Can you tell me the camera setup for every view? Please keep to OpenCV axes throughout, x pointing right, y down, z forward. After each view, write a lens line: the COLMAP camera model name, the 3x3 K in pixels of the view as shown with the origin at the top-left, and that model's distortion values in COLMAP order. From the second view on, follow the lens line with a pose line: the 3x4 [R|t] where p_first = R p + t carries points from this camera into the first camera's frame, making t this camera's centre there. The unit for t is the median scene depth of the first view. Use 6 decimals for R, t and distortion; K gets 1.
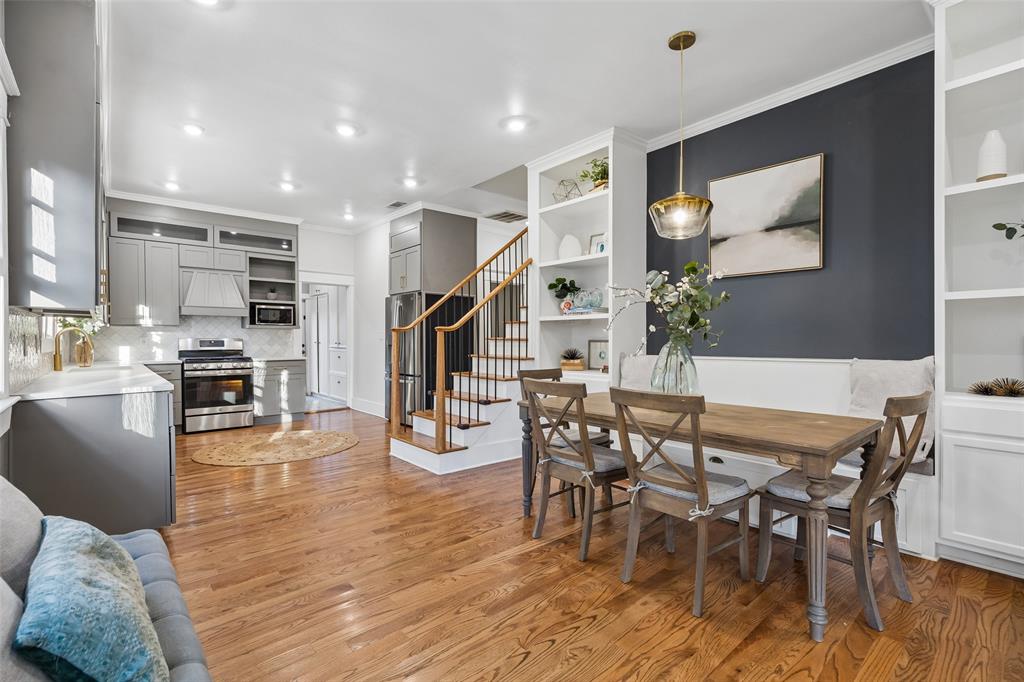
lens RADIAL K [[456.6, 0, 506.2], [0, 456.6, 334.0], [0, 0, 1]] dist [-0.002220, -0.000341]
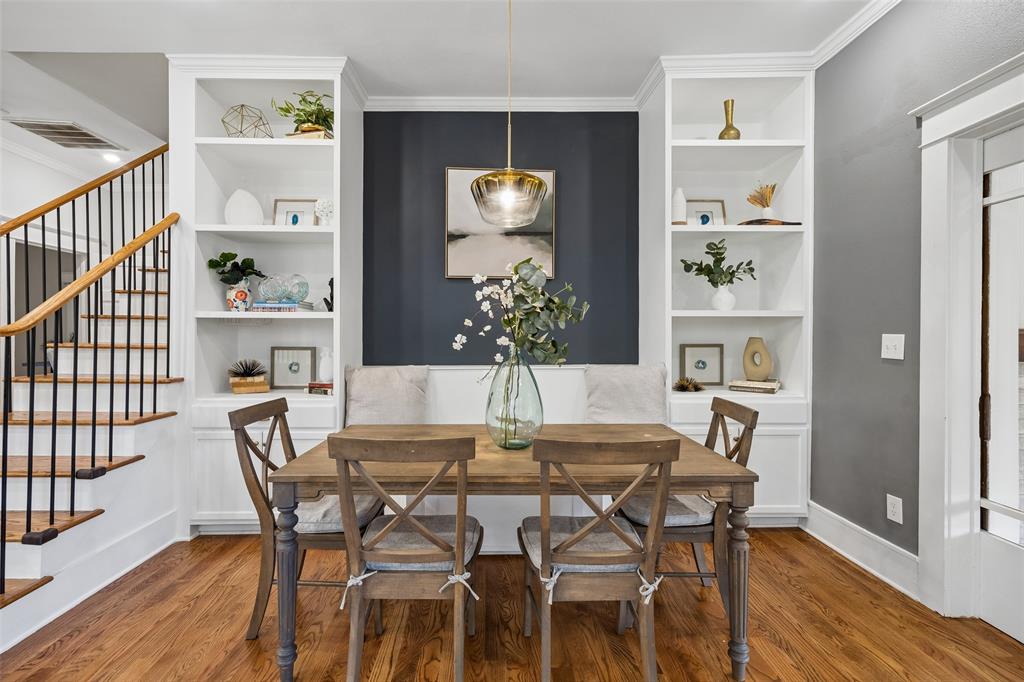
lens RADIAL K [[461.0, 0, 513.2], [0, 461.0, 328.9], [0, 0, 1]] dist [0.000710, 0.000791]
pose [[0.640809, 0.013011, 0.767590, -0.139796], [-0.011766, 0.999905, -0.007125, -0.015266], [-0.767610, -0.004466, 0.640902, 0.291151]]
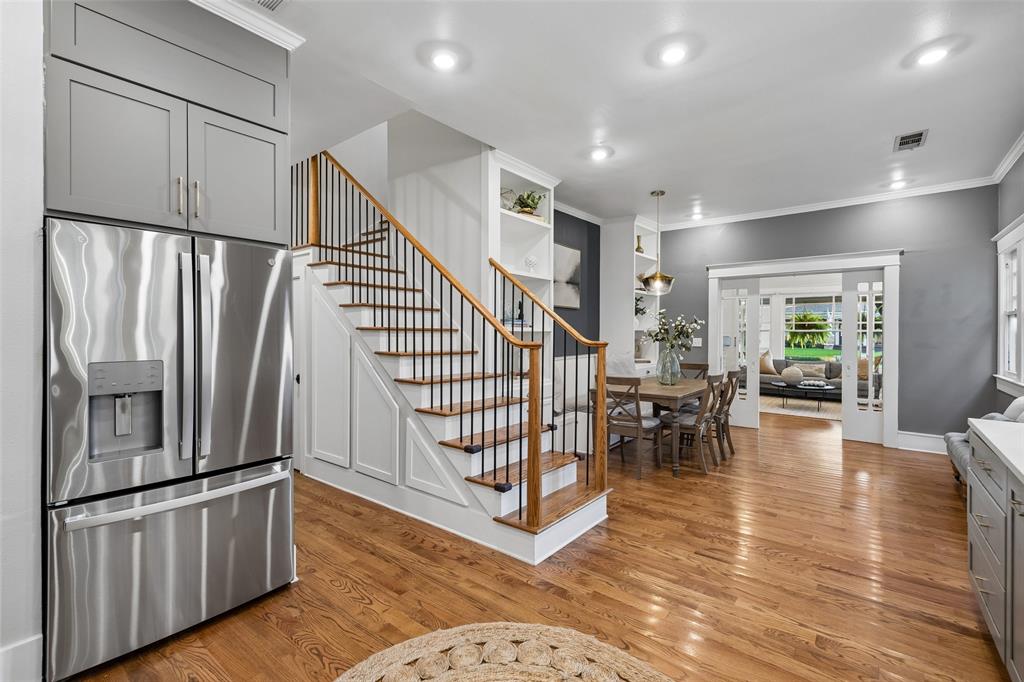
lens RADIAL K [[456.6, 0, 506.2], [0, 456.6, 334.0], [0, 0, 1]] dist [-0.002220, -0.000341]
pose [[-0.188793, 0.001122, 0.982016, -0.875690], [-0.008645, 0.999959, -0.002804, -0.022233], [-0.981979, -0.009019, -0.188775, 1.258910]]
